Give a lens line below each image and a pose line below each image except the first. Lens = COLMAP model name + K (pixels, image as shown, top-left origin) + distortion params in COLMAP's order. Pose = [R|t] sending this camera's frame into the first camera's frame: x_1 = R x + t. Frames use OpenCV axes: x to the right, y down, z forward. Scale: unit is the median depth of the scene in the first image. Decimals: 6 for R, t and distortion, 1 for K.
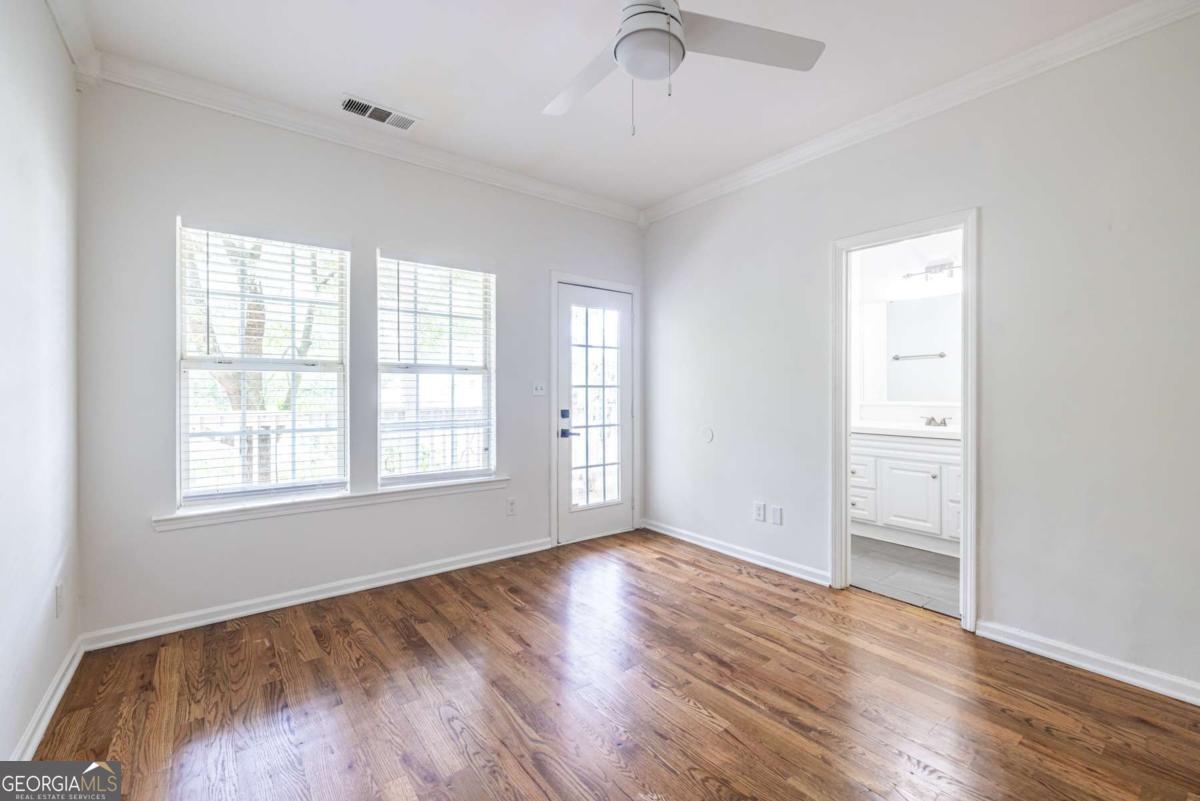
lens RADIAL K [[500.0, 0, 599.6], [0, 500.0, 391.5], [0, 0, 1]] dist [0.001302, -0.000172]
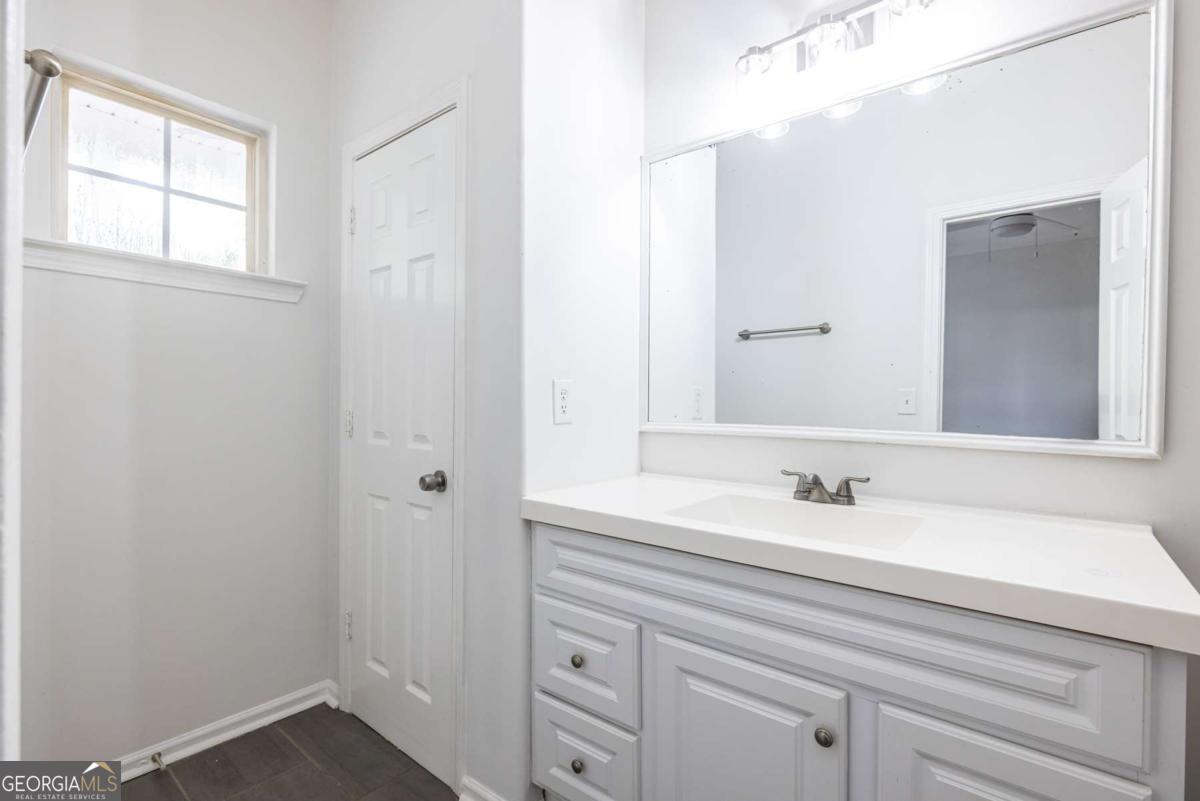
lens RADIAL K [[580.2, 0, 596.8], [0, 580.2, 407.4], [0, 0, 1]] dist [-0.002314, -0.000055]
pose [[0.968361, 0.011050, 0.249307, 0.439359], [-0.012457, 0.999914, 0.004064, 0.008305], [-0.249241, -0.007041, 0.968416, 0.678821]]
